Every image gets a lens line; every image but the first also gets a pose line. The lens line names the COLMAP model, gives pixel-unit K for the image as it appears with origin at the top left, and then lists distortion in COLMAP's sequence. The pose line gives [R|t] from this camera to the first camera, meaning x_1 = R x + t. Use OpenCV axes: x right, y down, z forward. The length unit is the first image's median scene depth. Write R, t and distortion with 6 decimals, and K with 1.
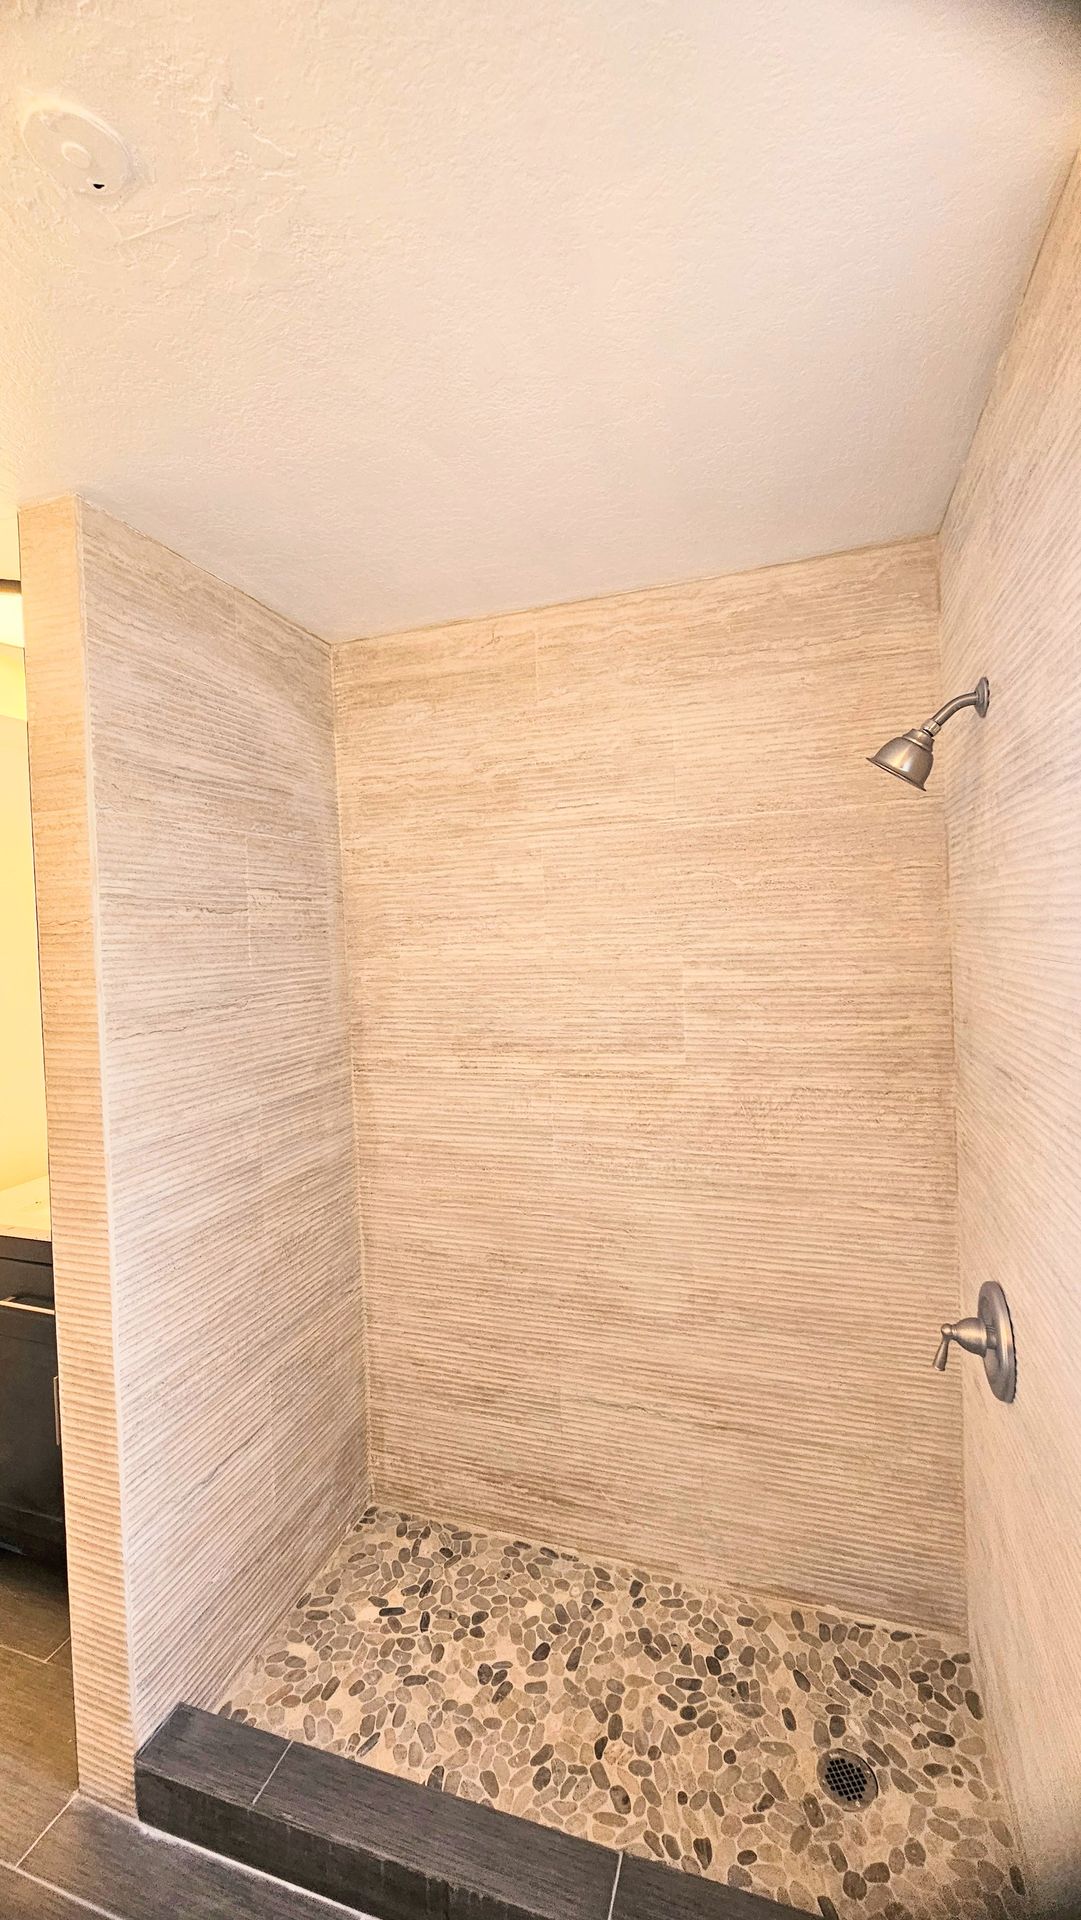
lens RADIAL K [[798.8, 0, 536.6], [0, 798.8, 942.0], [0, 0, 1]] dist [0.001817, -0.000318]
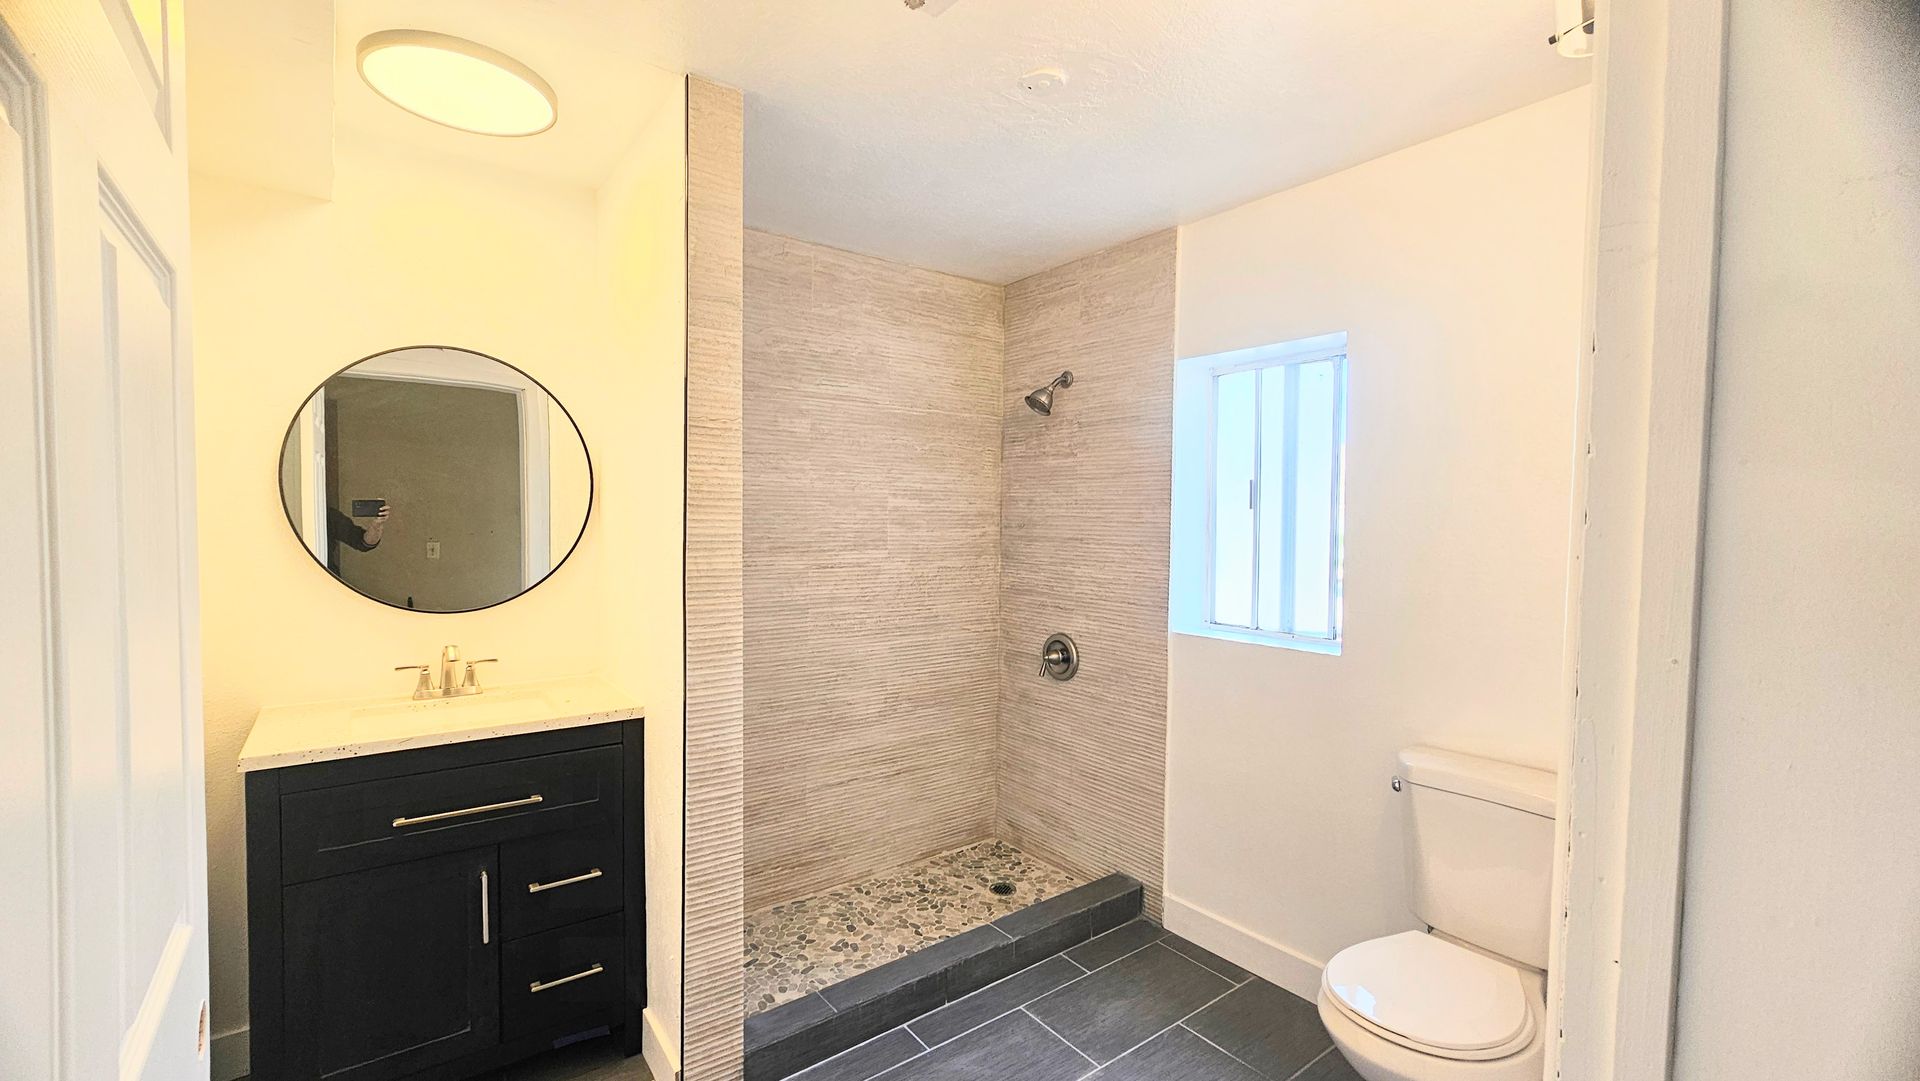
lens RADIAL K [[798.8, 0, 952.7], [0, 798.8, 550.5], [0, 0, 1]] dist [0.001817, -0.000318]
pose [[0.556287, 0.006287, 0.830967, -1.114978], [-0.016168, 0.999864, 0.003258, 0.135750], [-0.830833, -0.015248, 0.556313, -0.018178]]
